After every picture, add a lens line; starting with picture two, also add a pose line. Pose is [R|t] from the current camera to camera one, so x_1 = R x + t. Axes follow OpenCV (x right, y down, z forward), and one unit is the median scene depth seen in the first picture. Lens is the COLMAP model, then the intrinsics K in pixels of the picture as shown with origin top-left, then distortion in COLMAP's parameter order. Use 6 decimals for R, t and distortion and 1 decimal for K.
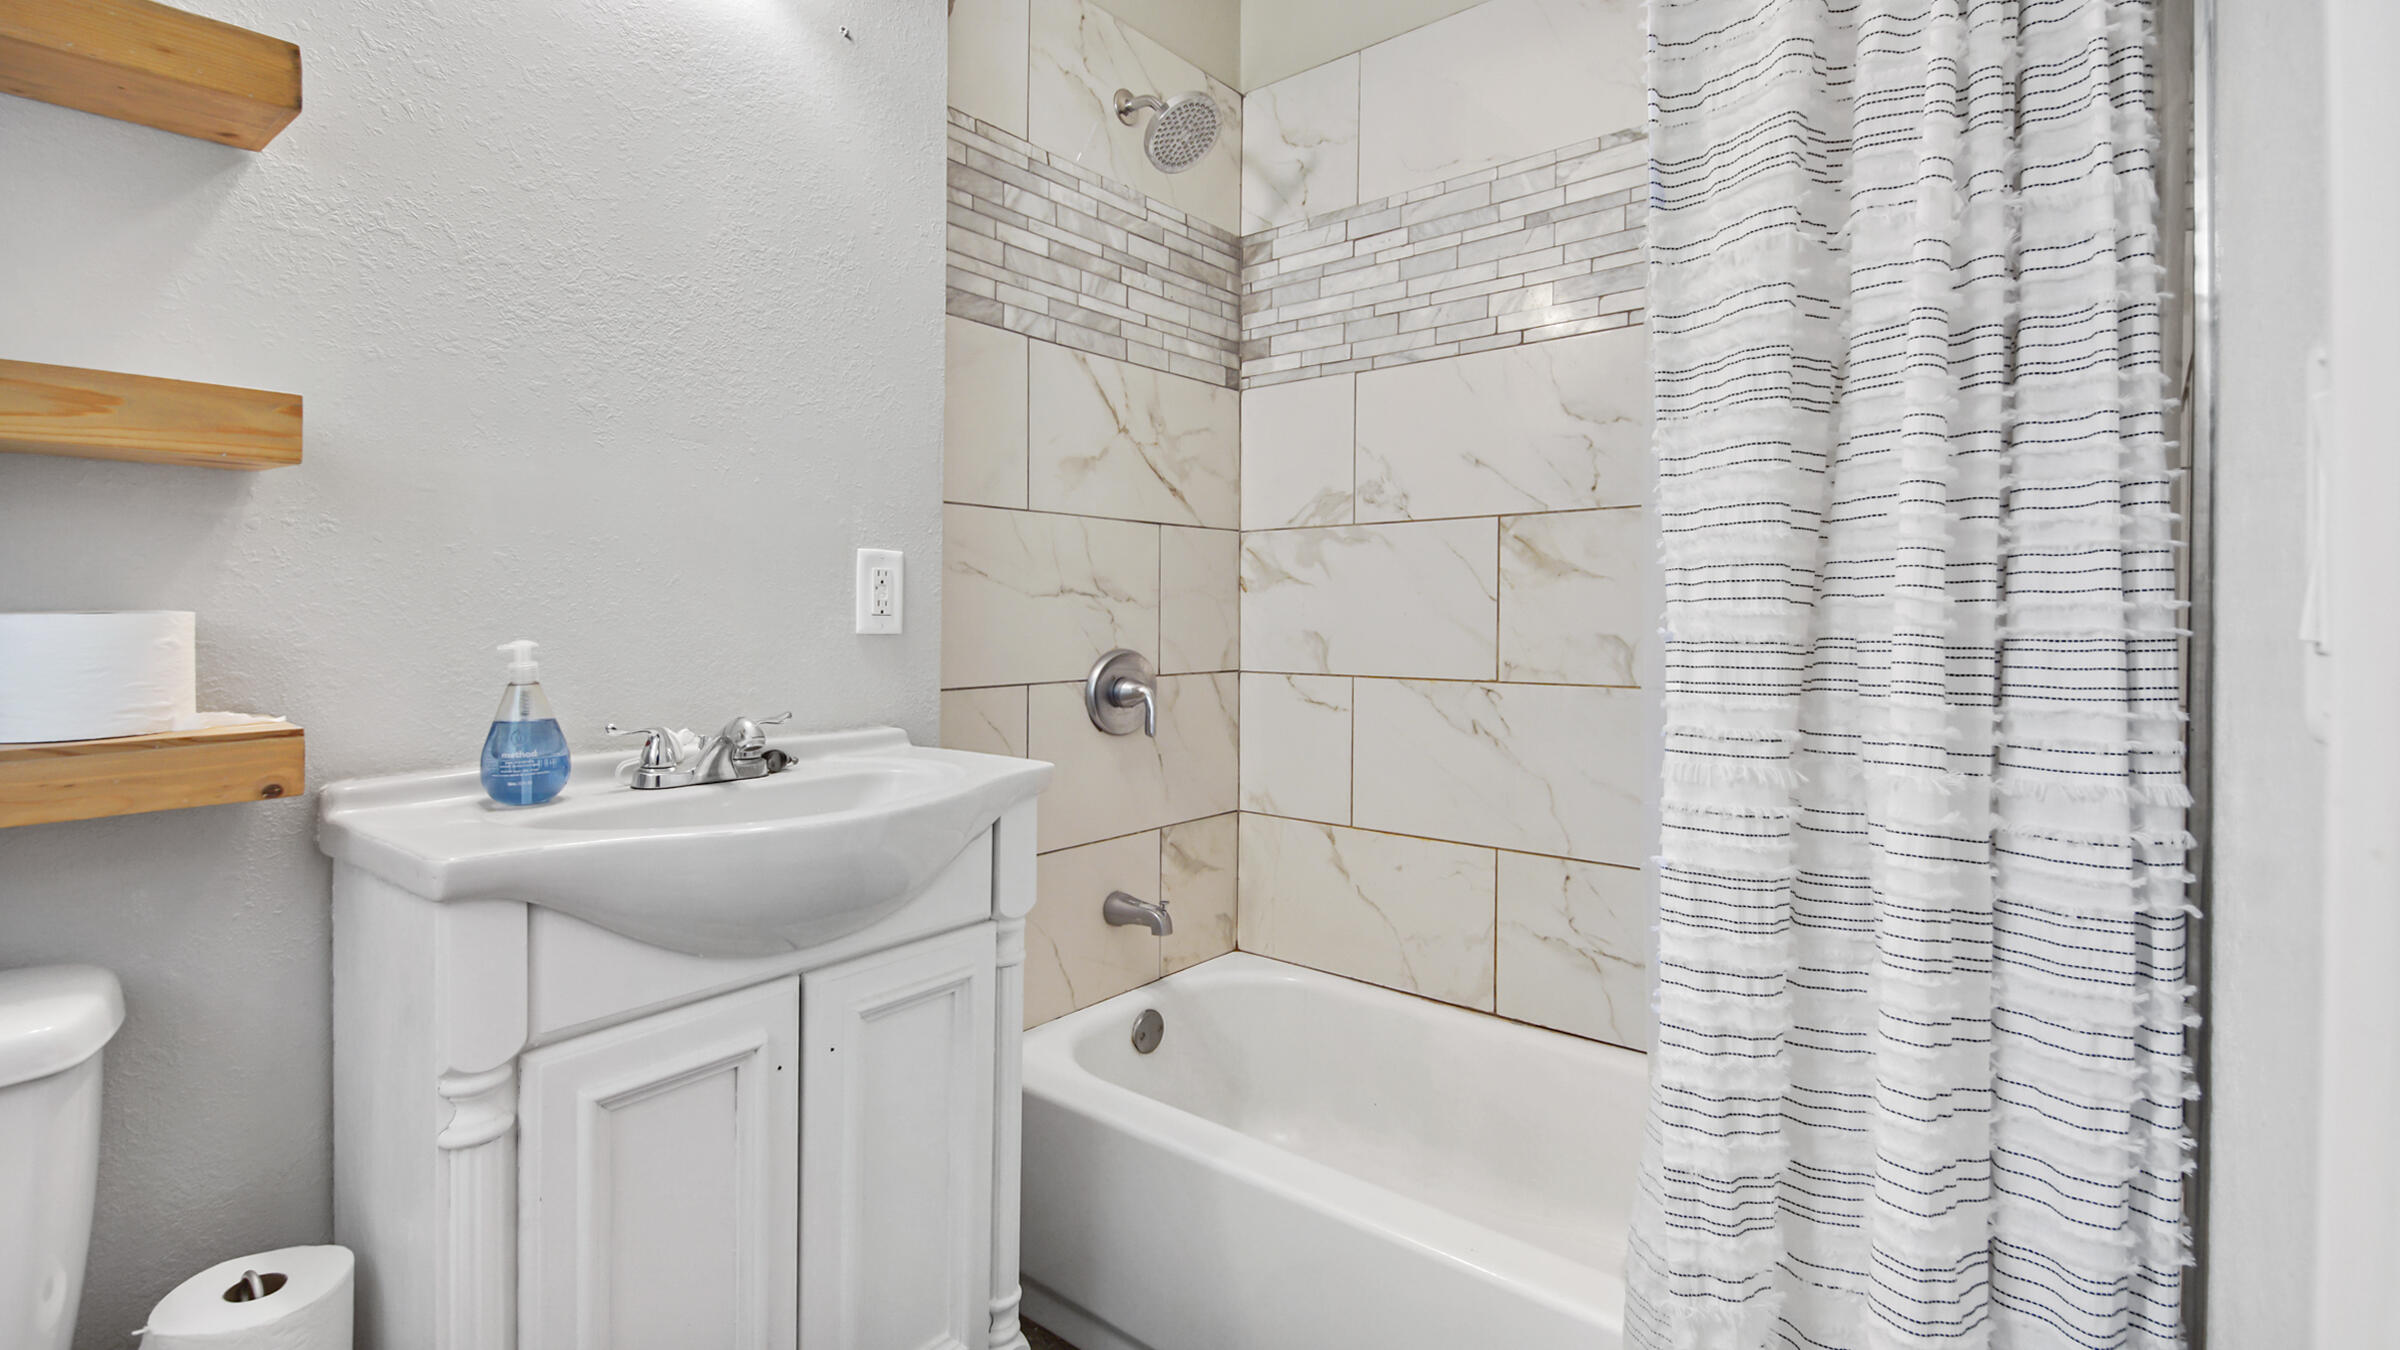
lens RADIAL K [[1093.0, 0, 1200.7], [0, 1093.0, 606.3], [0, 0, 1]] dist [0.013088, -0.009123]
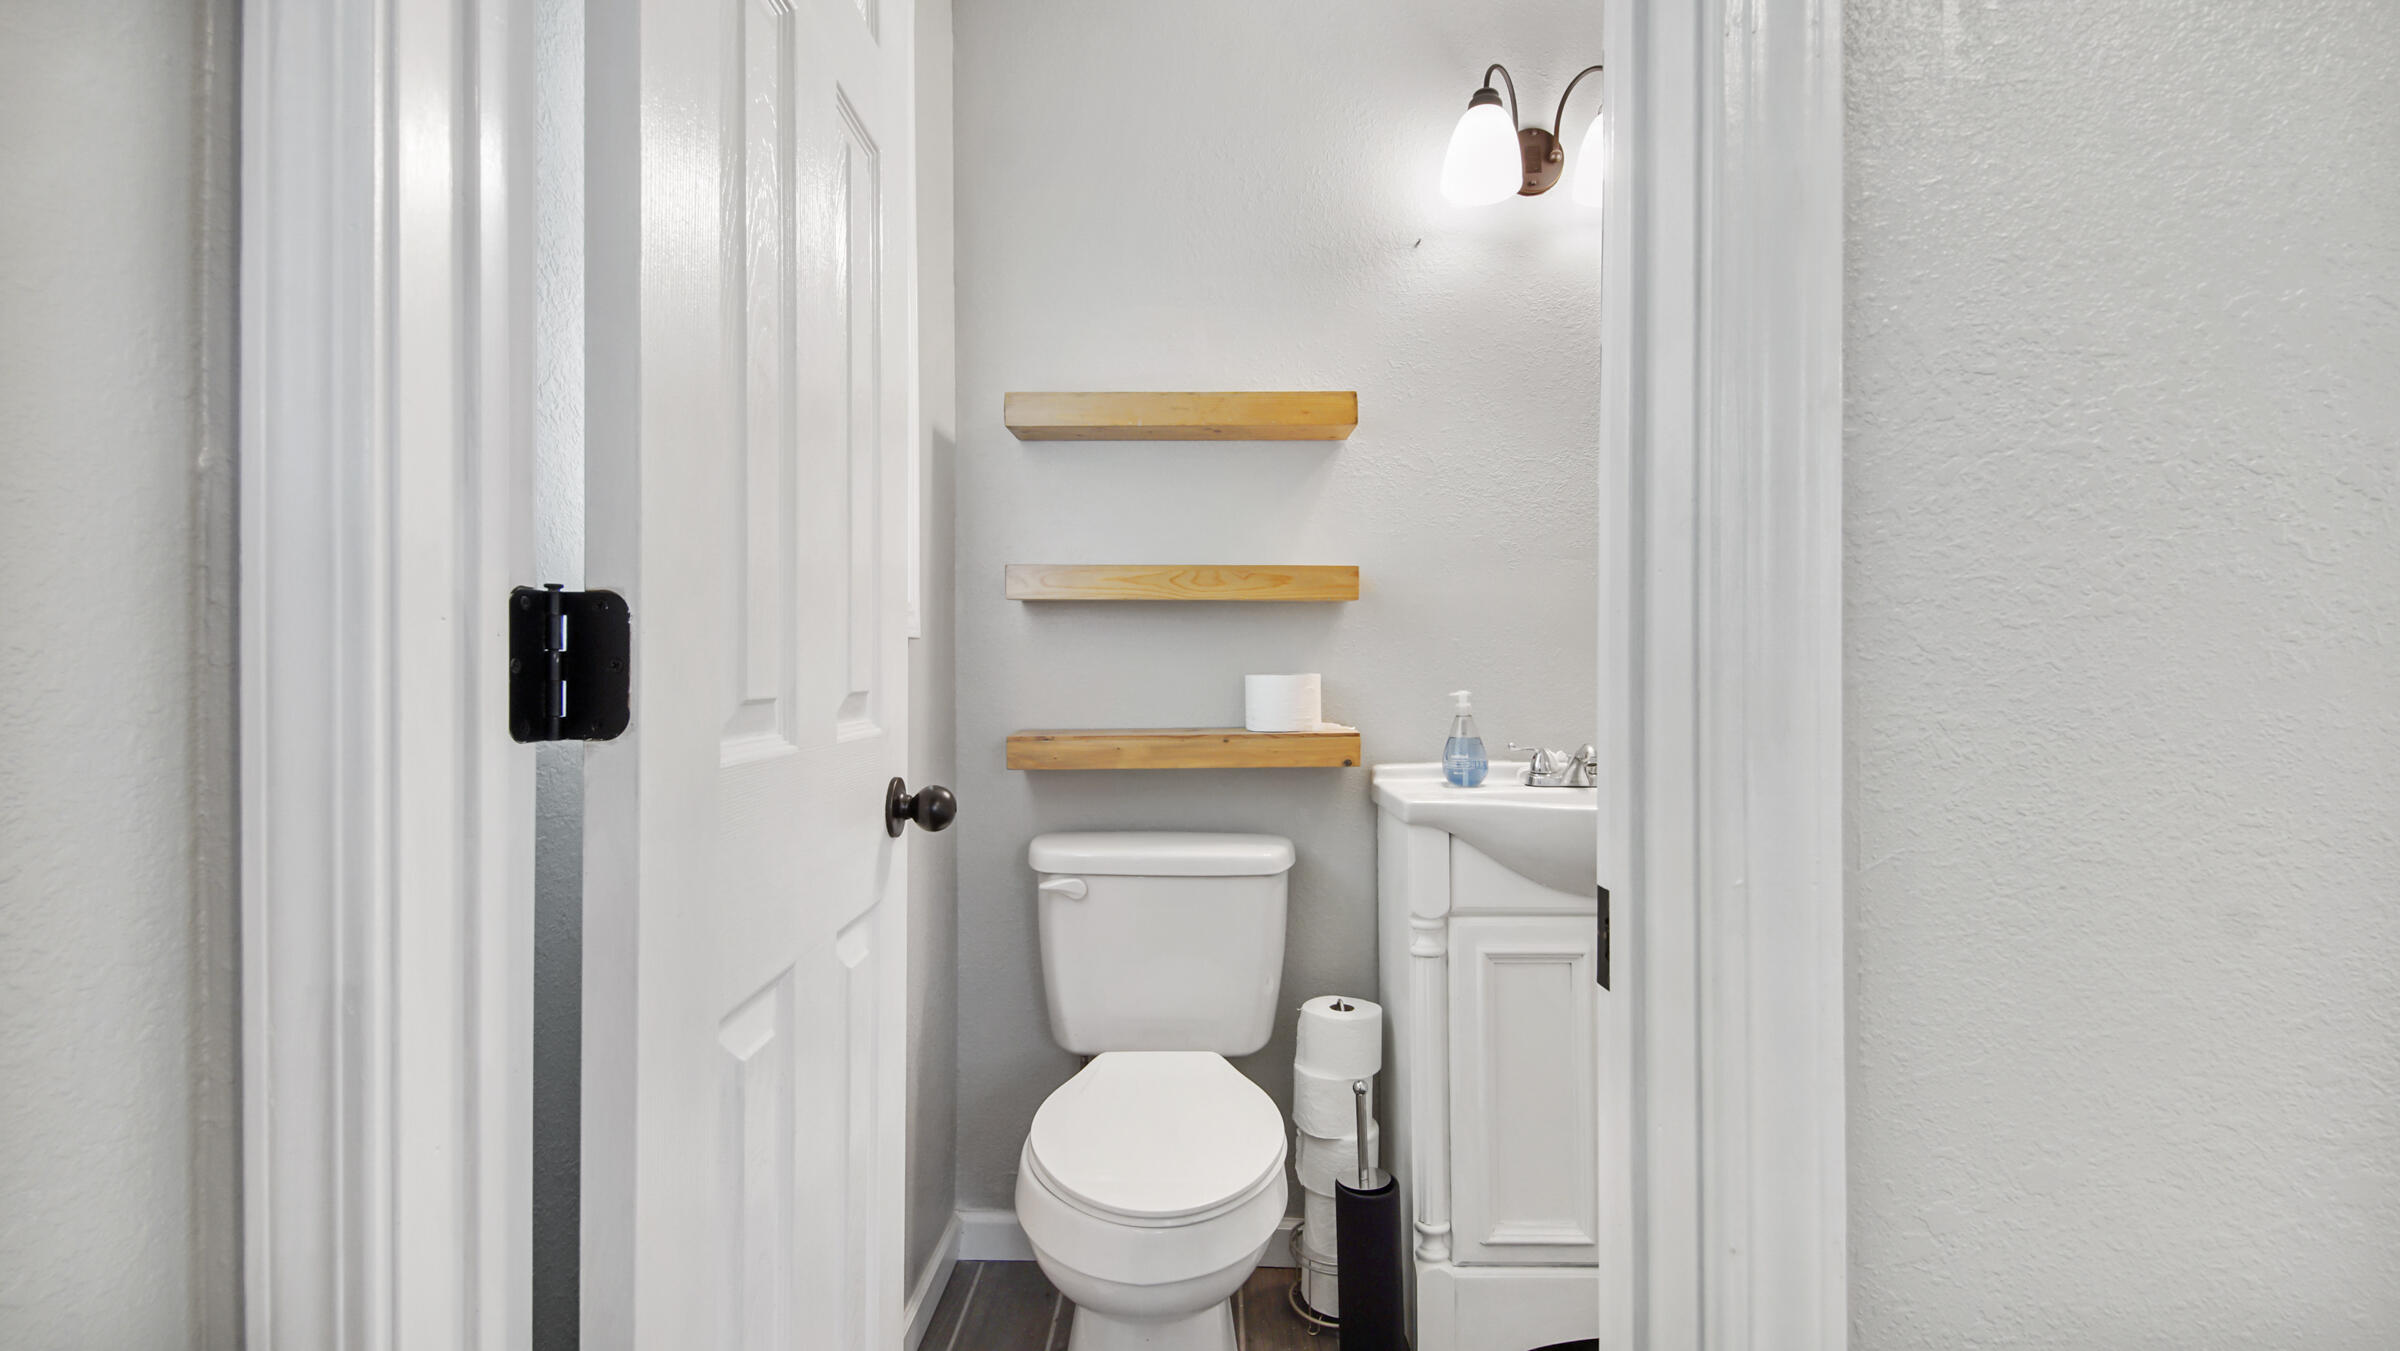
lens RADIAL K [[1093.0, 0, 1200.4], [0, 1093.0, 671.0], [0, 0, 1]] dist [0.013088, -0.009123]
pose [[0.622072, -0.000210, -0.782960, 0.529811], [0.003162, 0.999992, 0.002243, -0.005674], [0.782954, -0.003871, 0.622068, -0.437476]]
